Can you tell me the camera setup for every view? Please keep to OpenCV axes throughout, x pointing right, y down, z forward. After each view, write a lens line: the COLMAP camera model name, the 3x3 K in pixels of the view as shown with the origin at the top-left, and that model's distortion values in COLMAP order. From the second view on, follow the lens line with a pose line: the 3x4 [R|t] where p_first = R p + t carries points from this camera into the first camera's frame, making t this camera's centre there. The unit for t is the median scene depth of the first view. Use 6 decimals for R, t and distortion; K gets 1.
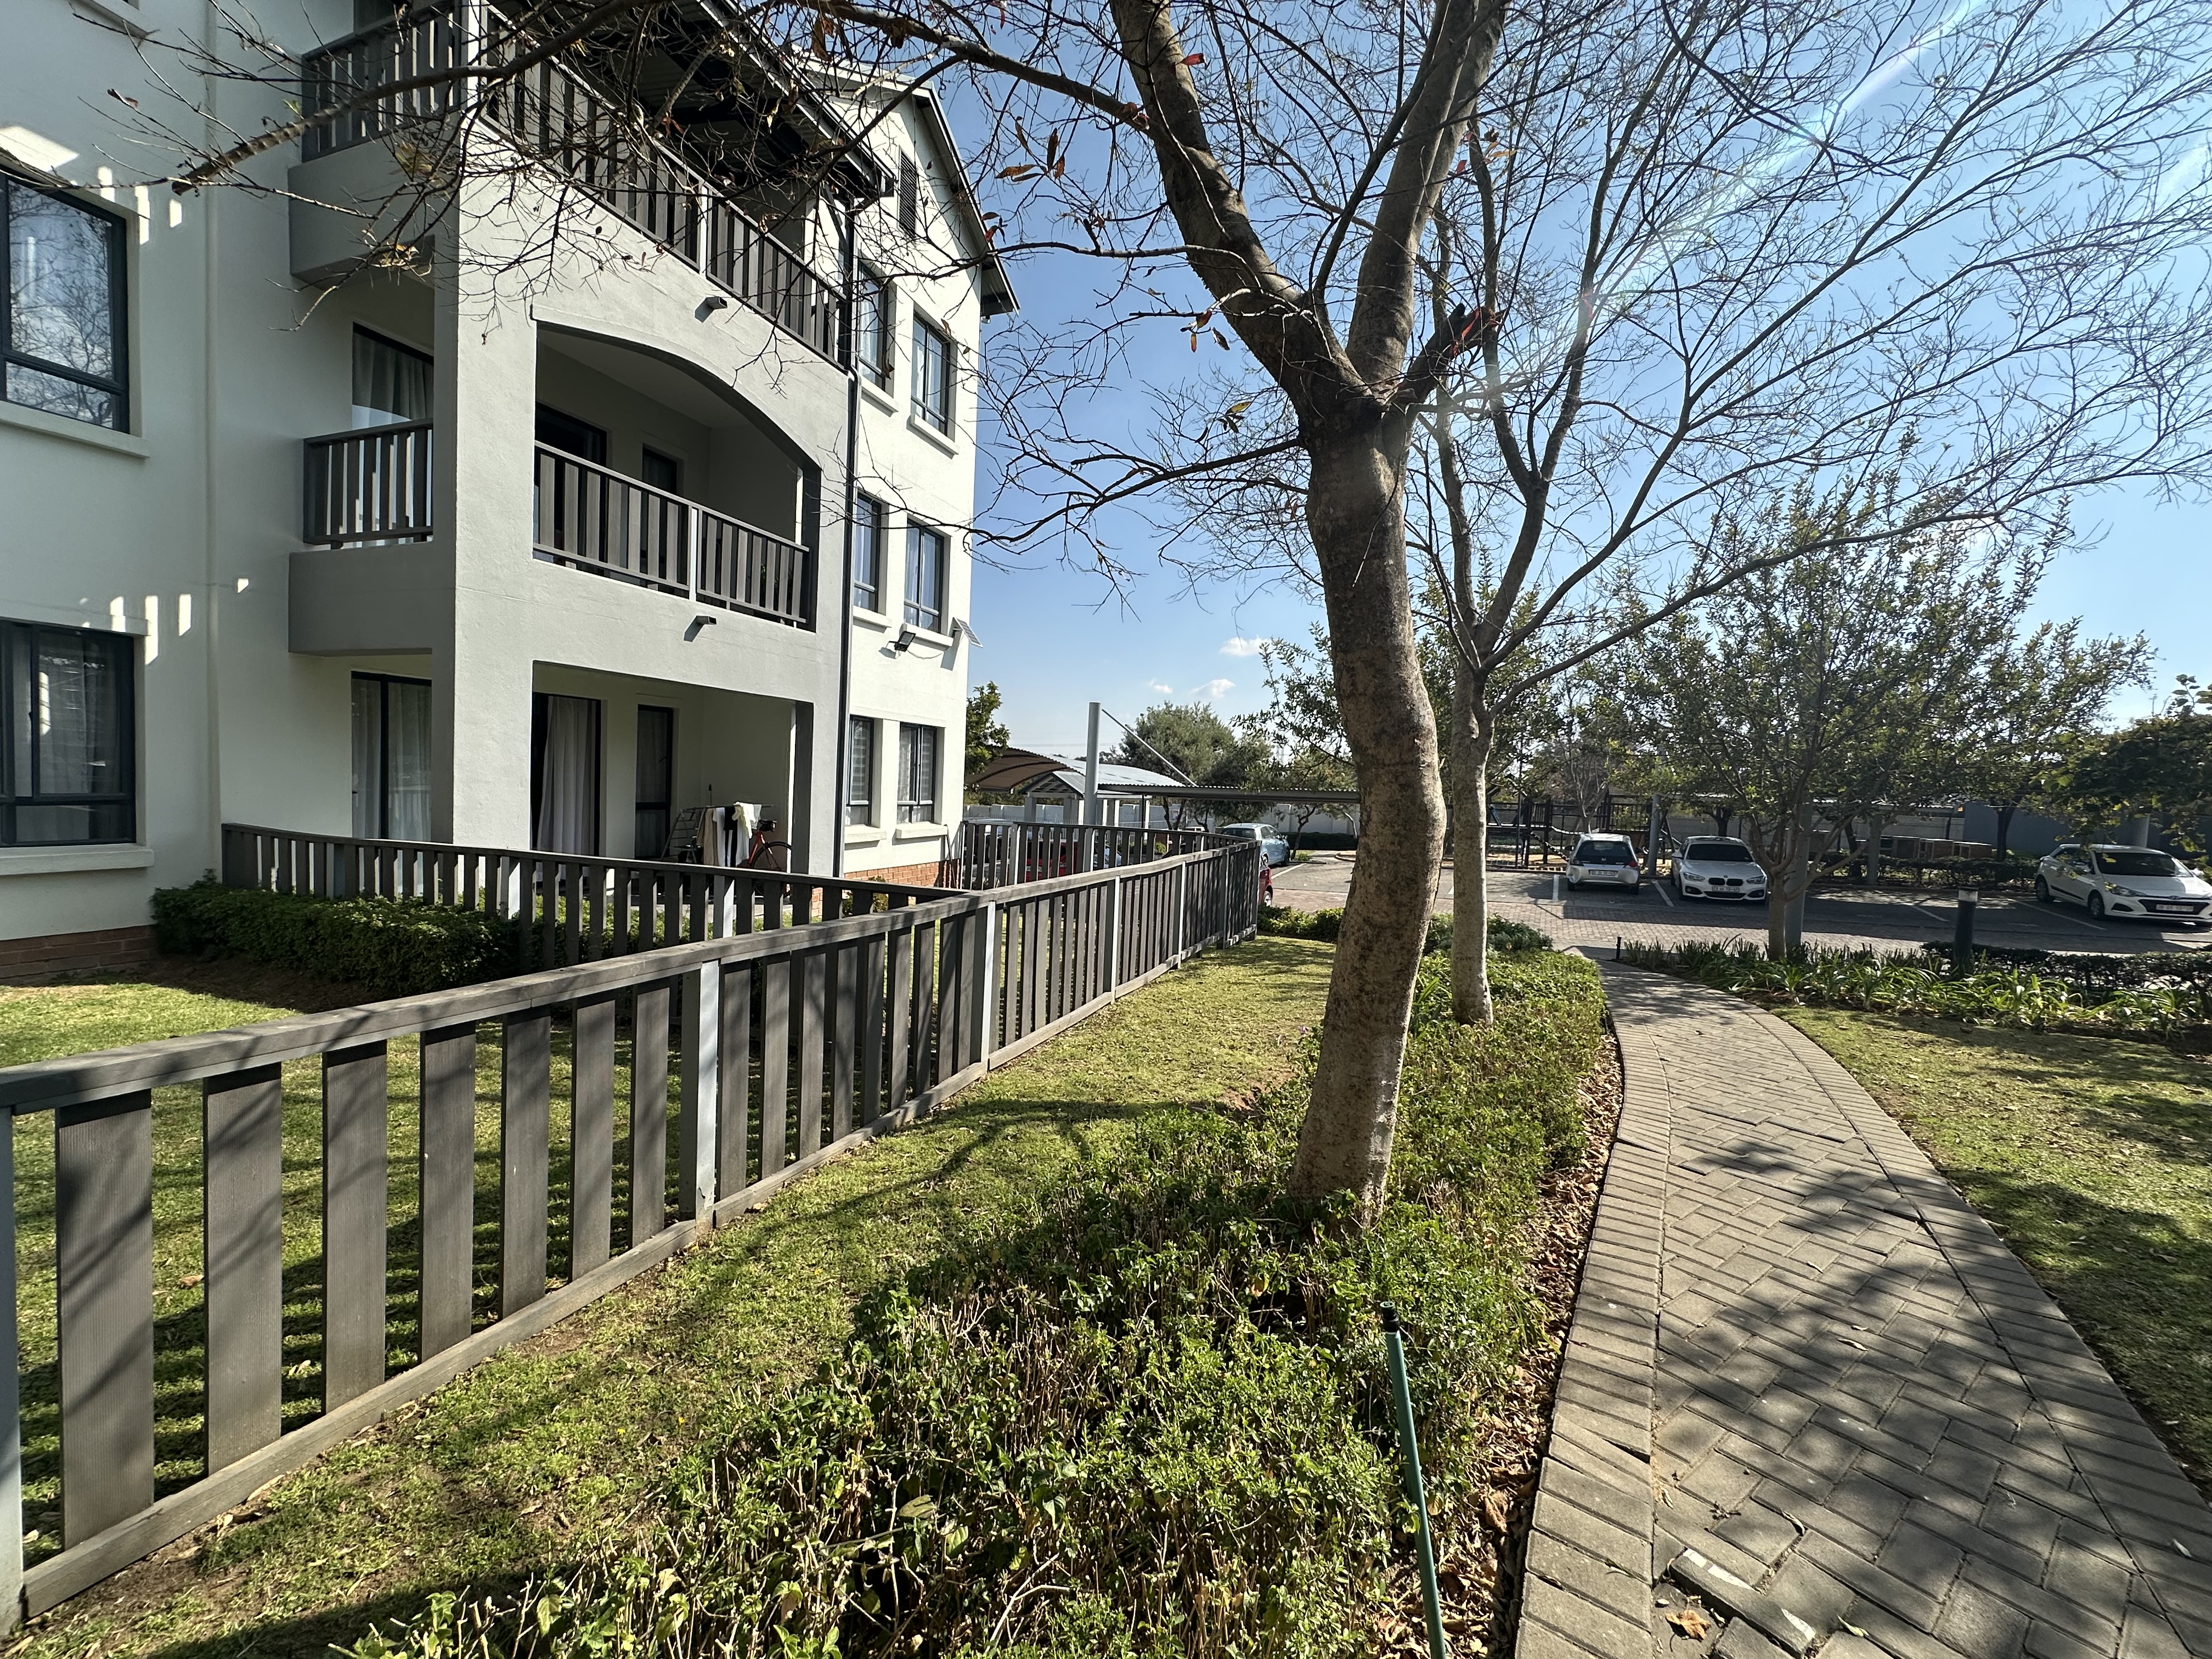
lens RADIAL K [[881.5, 0, 1106.0], [0, 881.5, 829.5], [0, 0, 1]] dist [-0.001913, -0.000078]
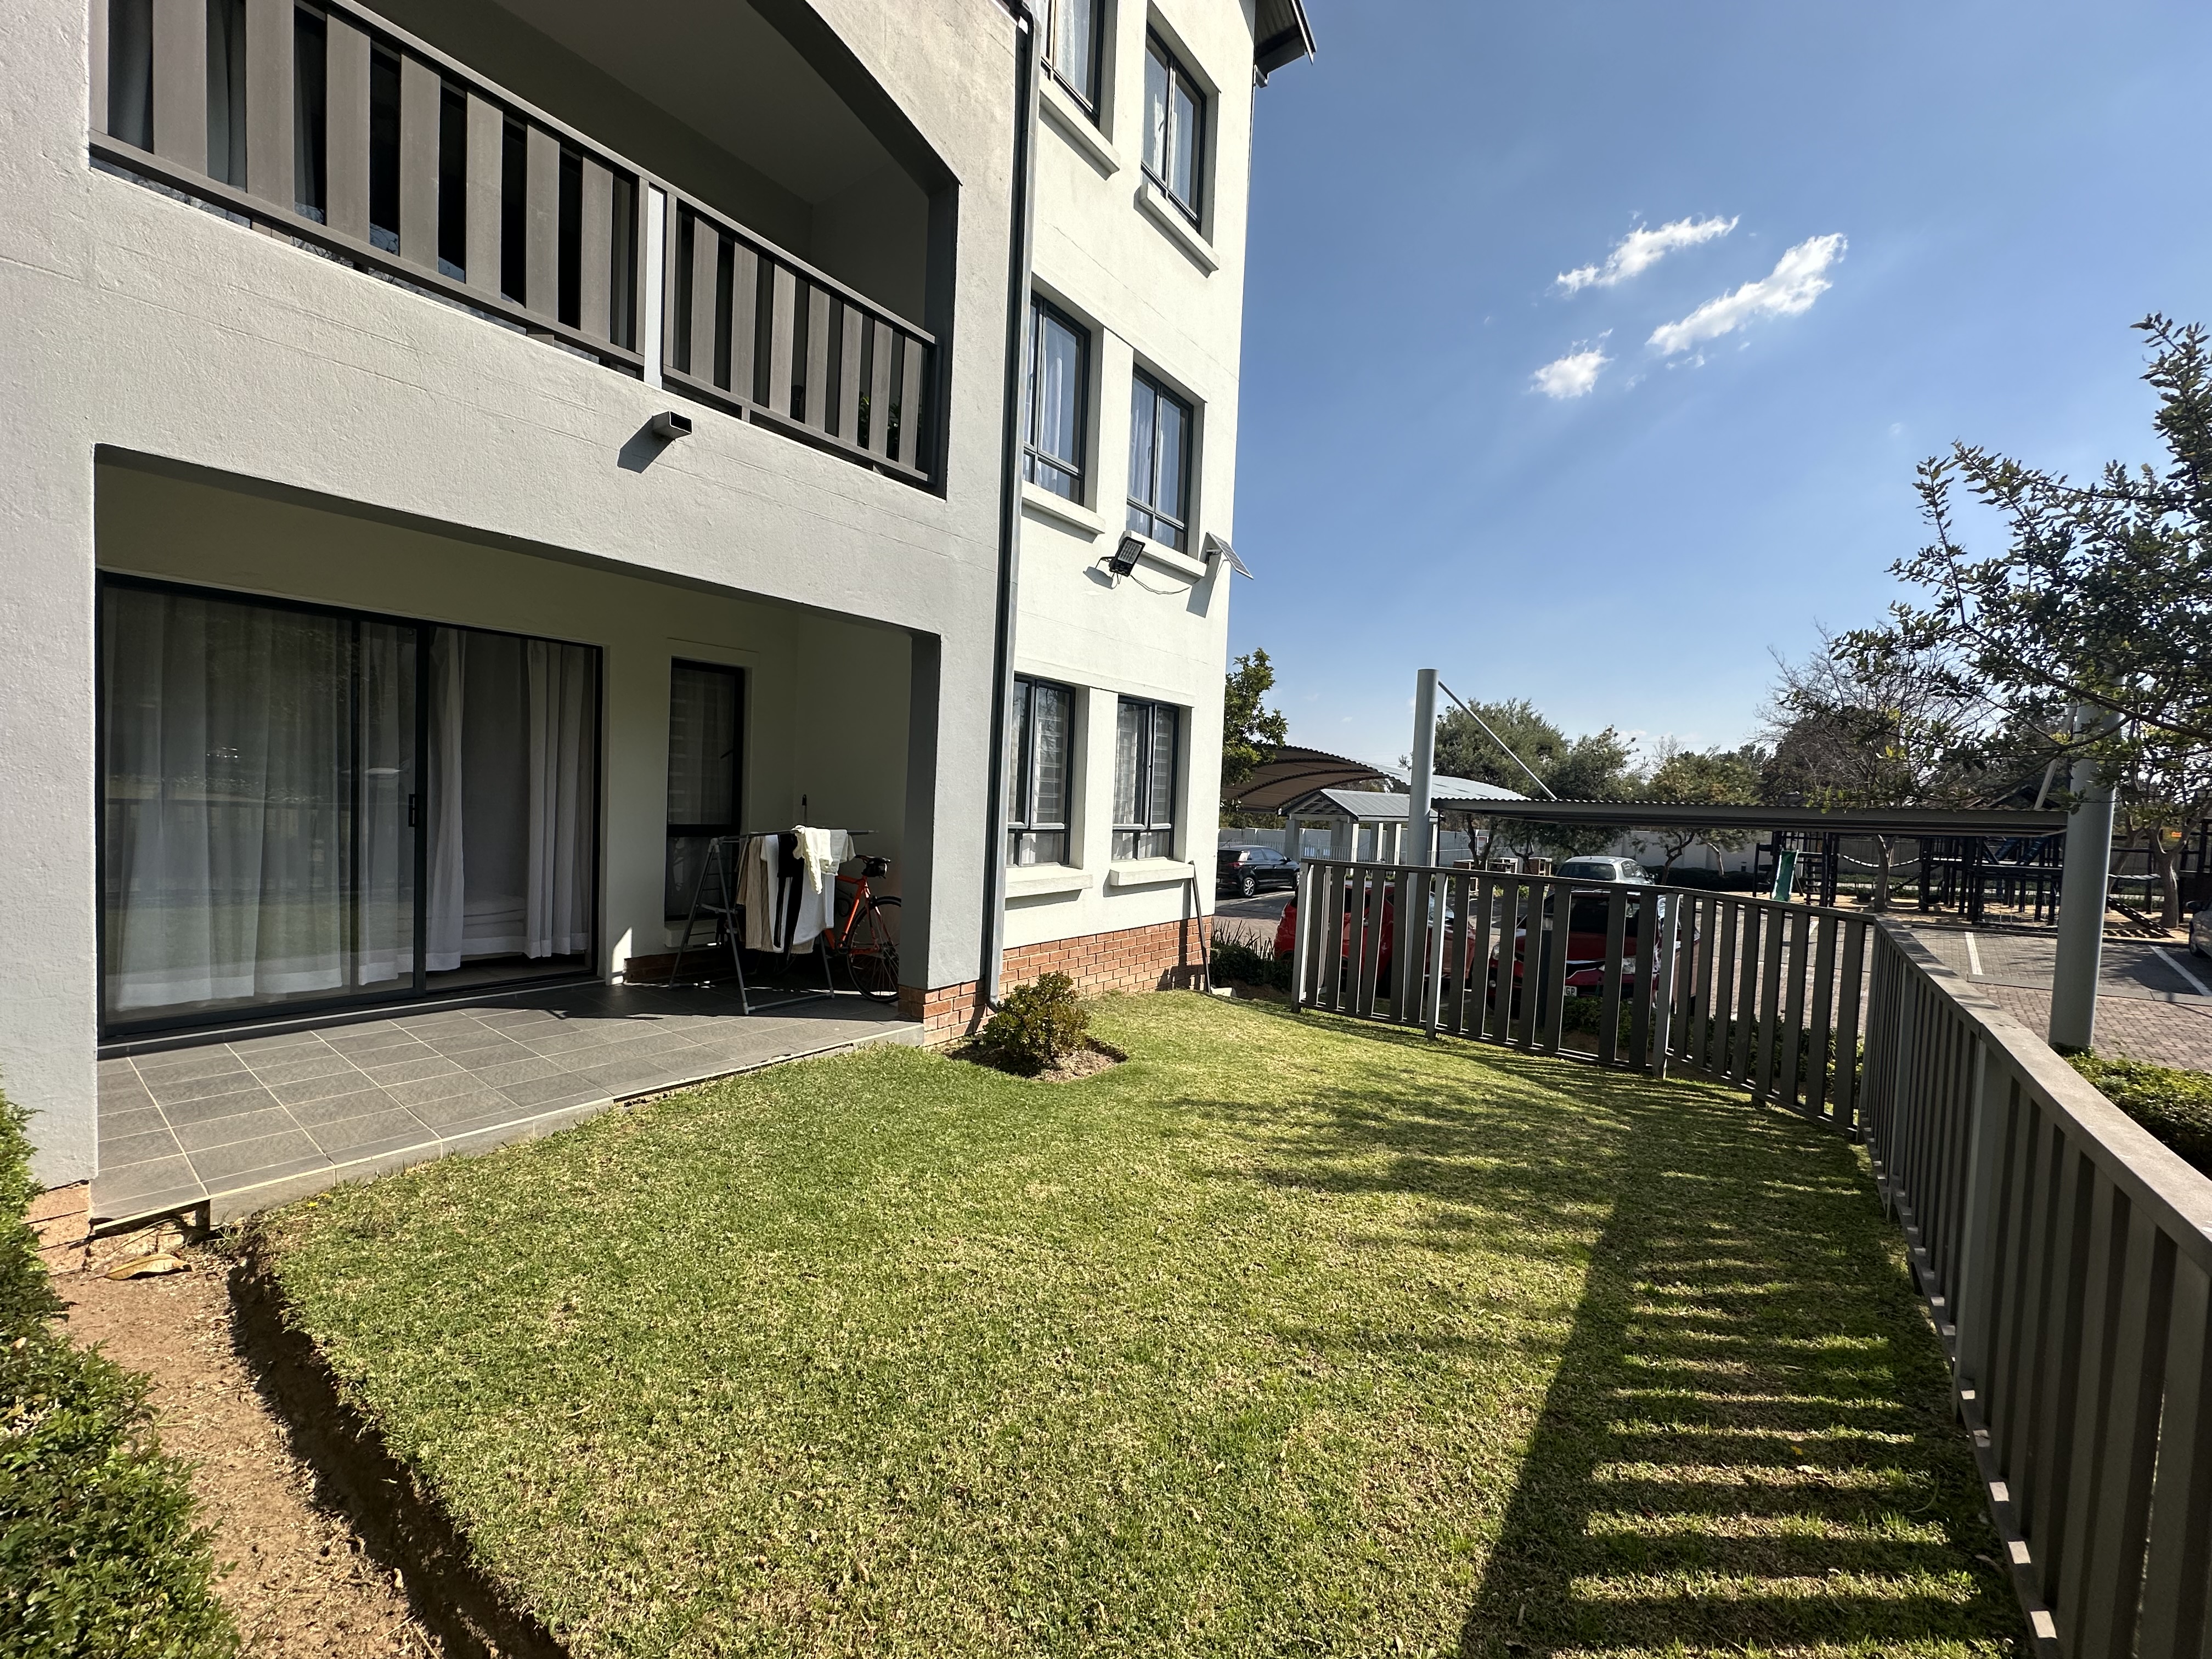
lens RADIAL K [[881.5, 0, 1106.0], [0, 881.5, 829.5], [0, 0, 1]] dist [-0.001913, -0.000078]
pose [[0.961121, 0.005928, -0.276063, -0.071188], [-0.013096, 0.999623, -0.024129, -0.013319], [0.275816, 0.026806, 0.960837, 0.400687]]
